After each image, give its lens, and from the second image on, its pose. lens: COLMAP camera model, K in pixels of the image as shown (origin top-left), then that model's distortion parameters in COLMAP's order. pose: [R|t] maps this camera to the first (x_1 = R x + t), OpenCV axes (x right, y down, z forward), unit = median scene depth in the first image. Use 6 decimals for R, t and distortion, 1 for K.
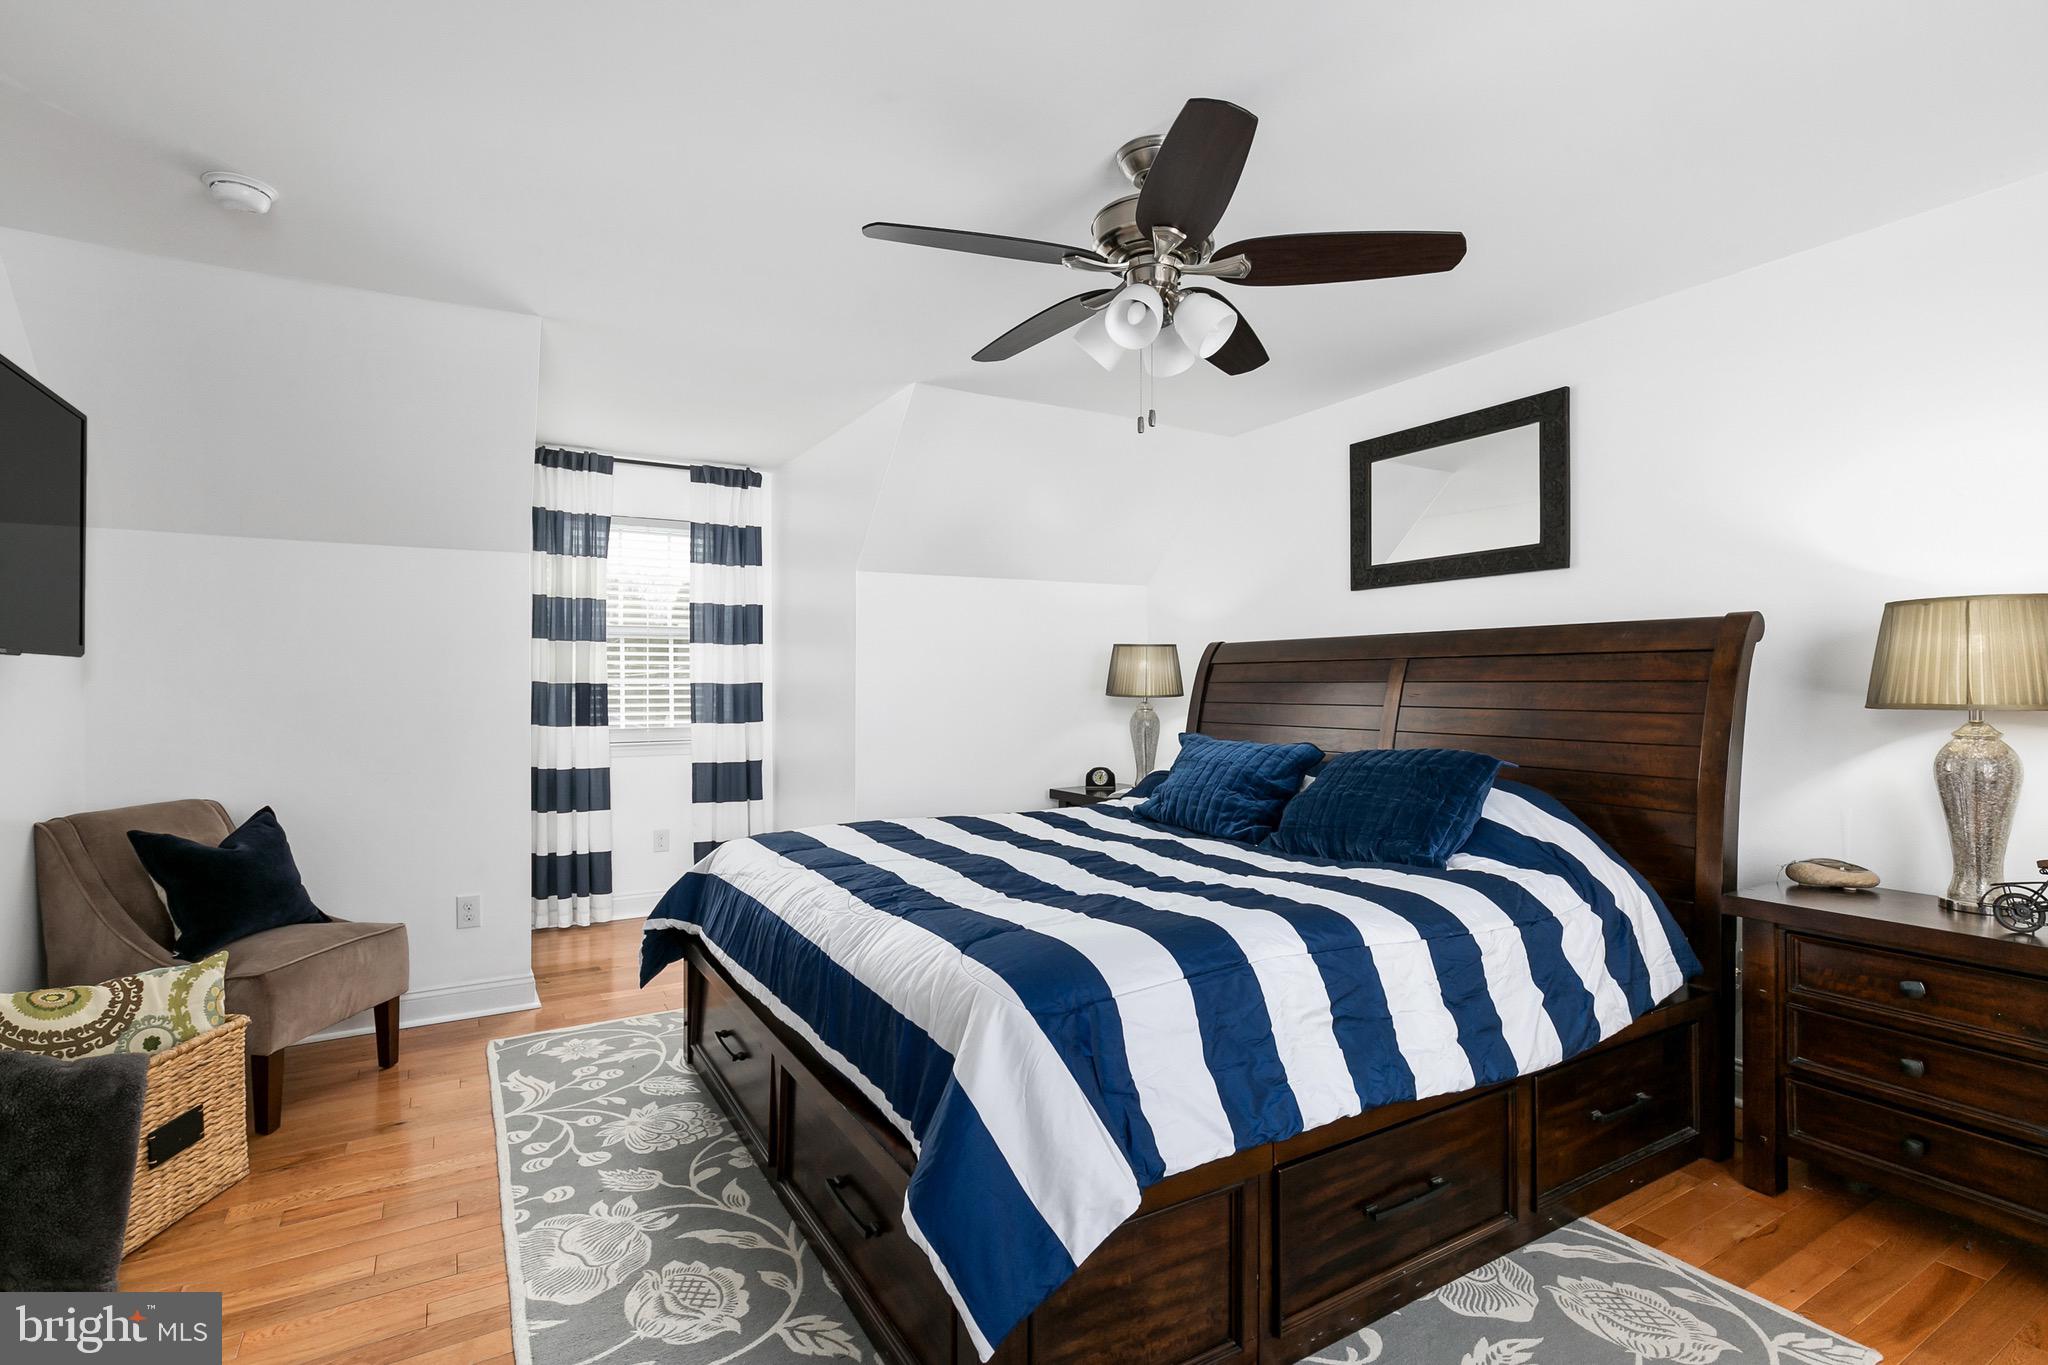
lens RADIAL K [[984.5, 0, 1021.0], [0, 984.5, 680.9], [0, 0, 1]] dist [0.000021, -0.000415]
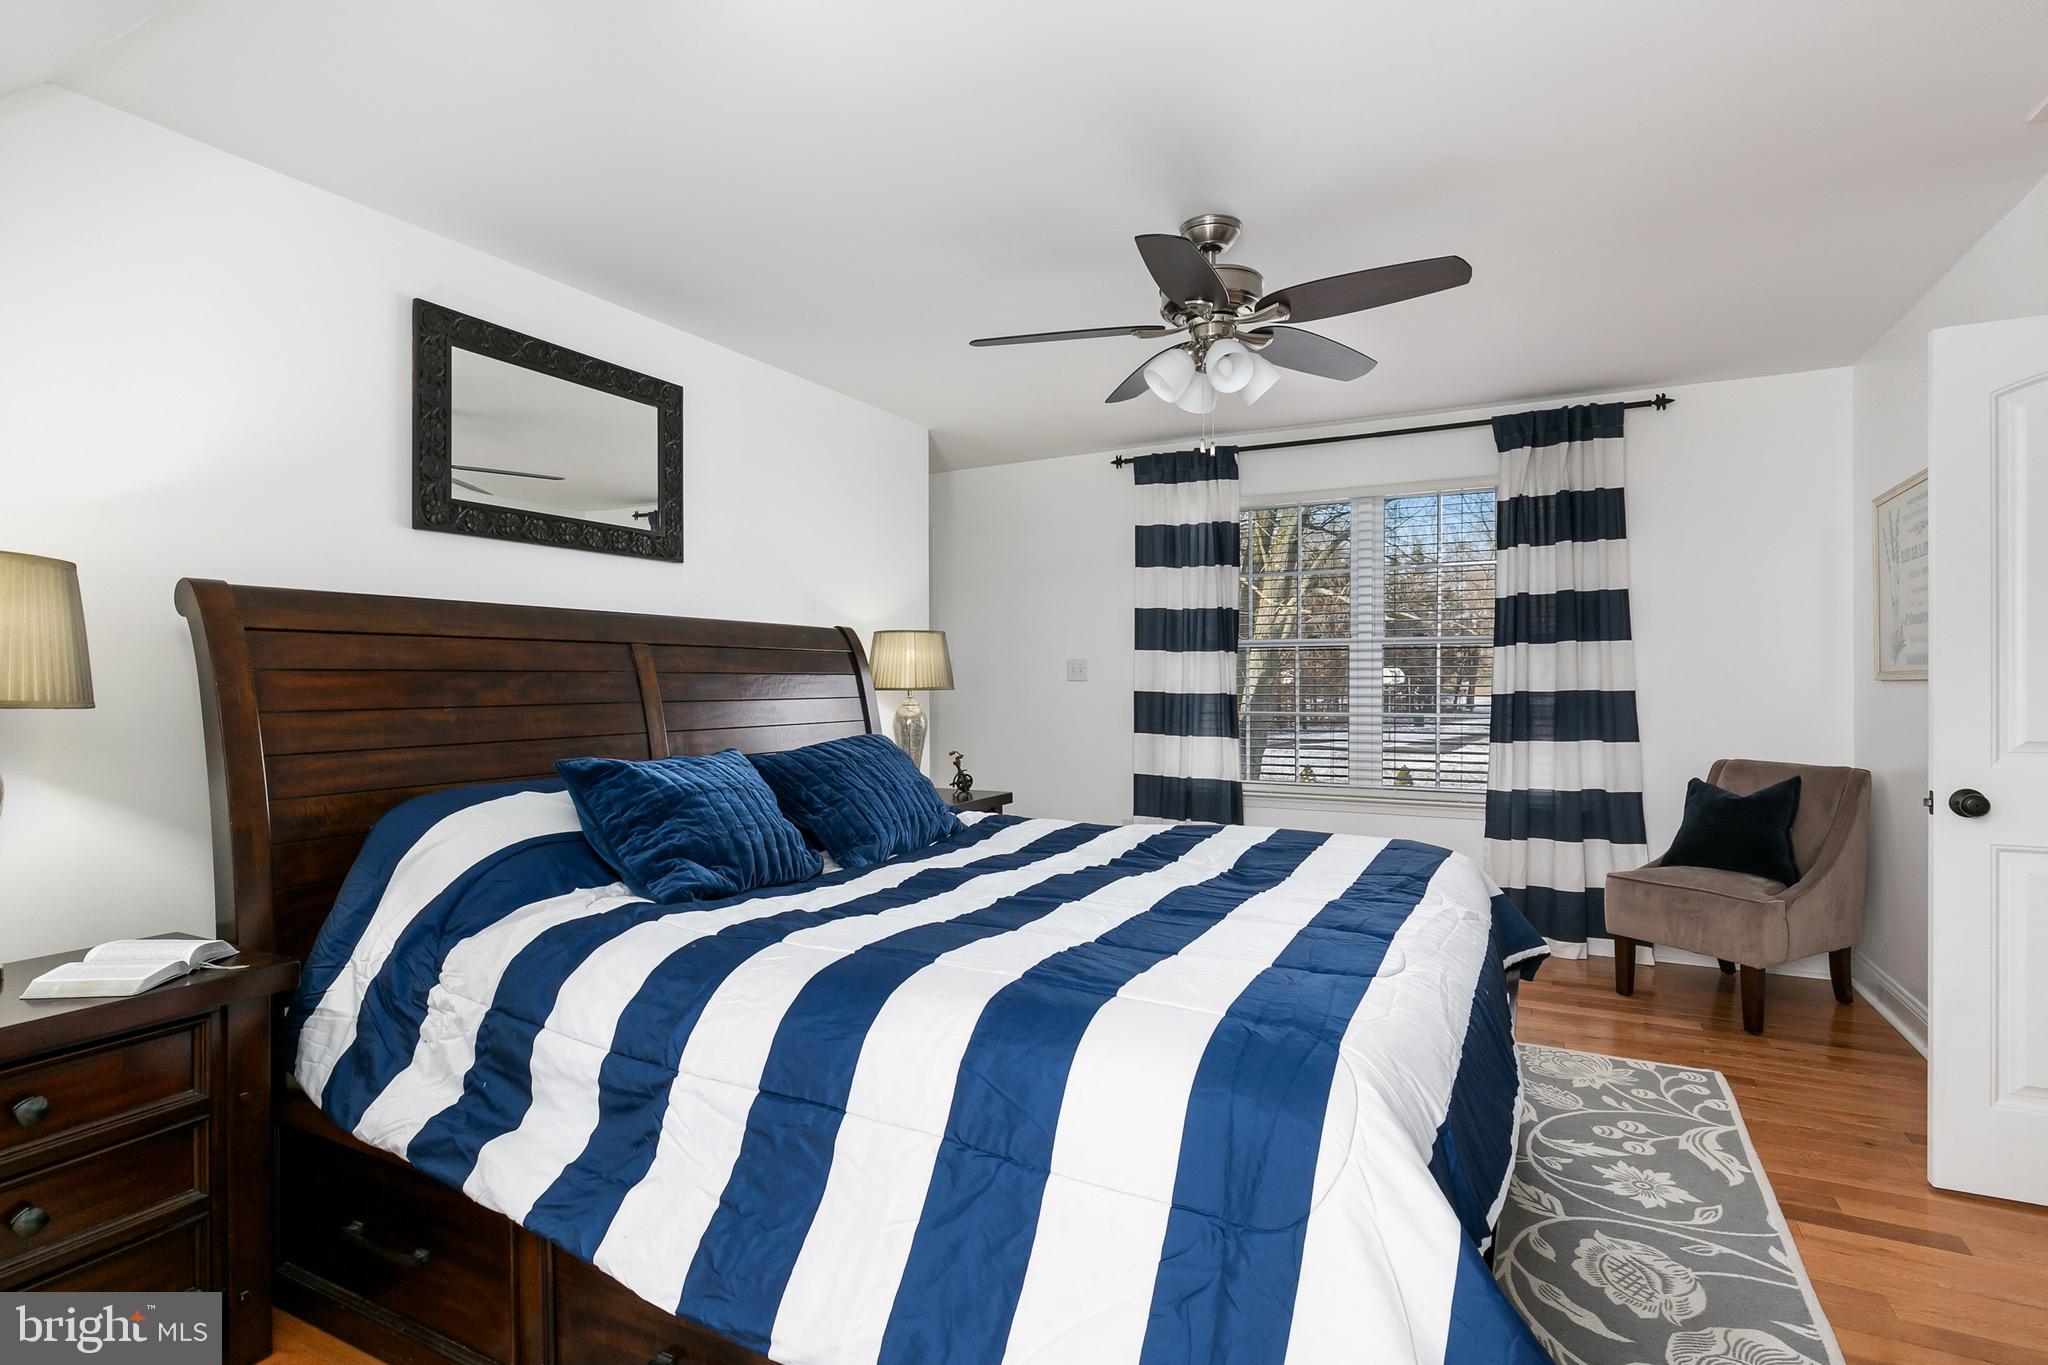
lens RADIAL K [[1027.5, 0, 1018.3], [0, 1027.5, 680.9], [0, 0, 1]] dist [0.005561, -0.000037]
pose [[-0.542960, 0.000095, 0.839758, -0.839693], [0.000225, 1.000000, 0.000033, 0.013426], [-0.839758, 0.000207, -0.542961, 2.003685]]
